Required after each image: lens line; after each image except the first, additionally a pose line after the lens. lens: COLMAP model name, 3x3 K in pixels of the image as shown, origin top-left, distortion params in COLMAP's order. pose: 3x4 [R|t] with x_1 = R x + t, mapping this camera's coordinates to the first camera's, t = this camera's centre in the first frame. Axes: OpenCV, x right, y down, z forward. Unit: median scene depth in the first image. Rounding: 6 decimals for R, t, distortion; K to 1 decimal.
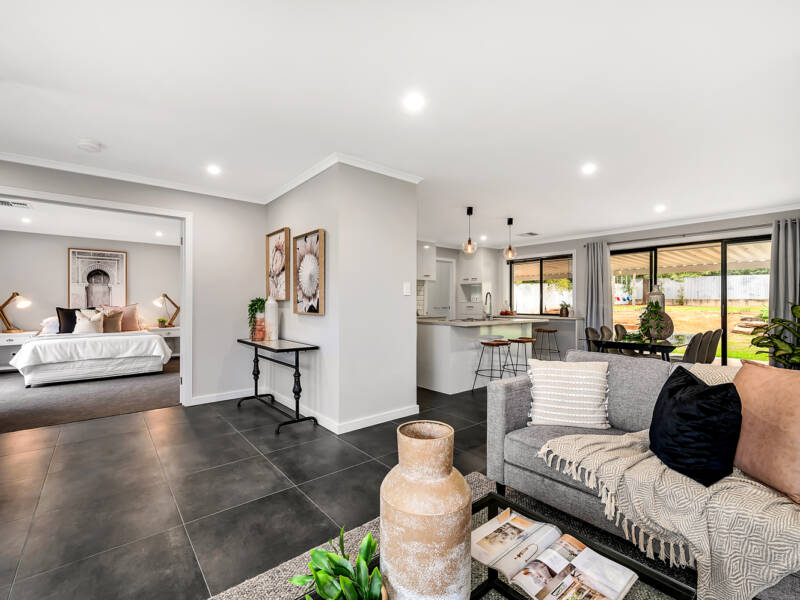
lens RADIAL K [[364.0, 0, 399.0], [0, 364.0, 303.0], [0, 0, 1]] dist [0.003732, -0.000844]
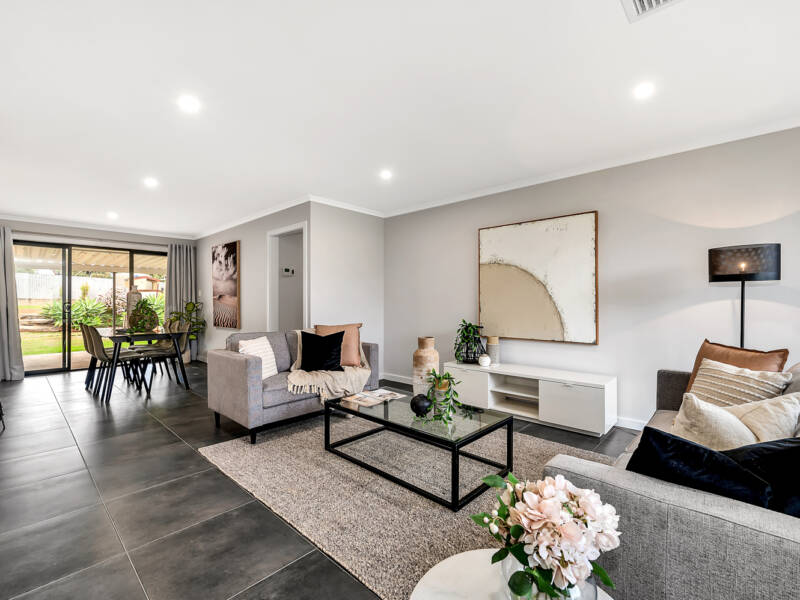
lens RADIAL K [[364.0, 0, 395.4], [0, 364.0, 302.7], [0, 0, 1]] dist [0.003732, -0.000844]
pose [[-0.103615, -0.001740, 0.994616, -0.385550], [0.000025, 0.999998, 0.001752, 0.005223], [-0.994617, 0.000206, -0.103615, 0.201530]]
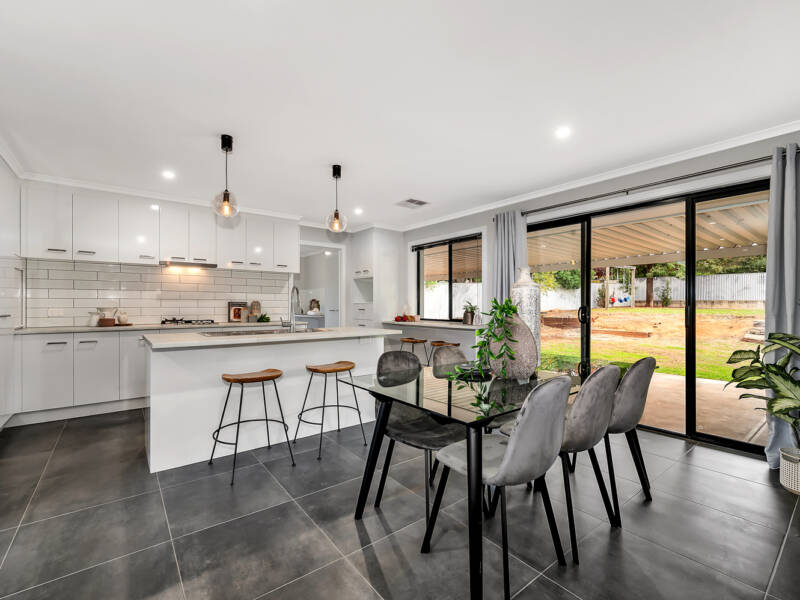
lens RADIAL K [[364.0, 0, 400.0], [0, 364.0, 304.0], [0, 0, 1]] dist [0.003732, -0.000844]
pose [[0.999401, 0.001095, -0.034592, 0.389309], [-0.001158, 0.999998, -0.001785, 0.001723], [0.034590, 0.001824, 0.999400, 0.349701]]
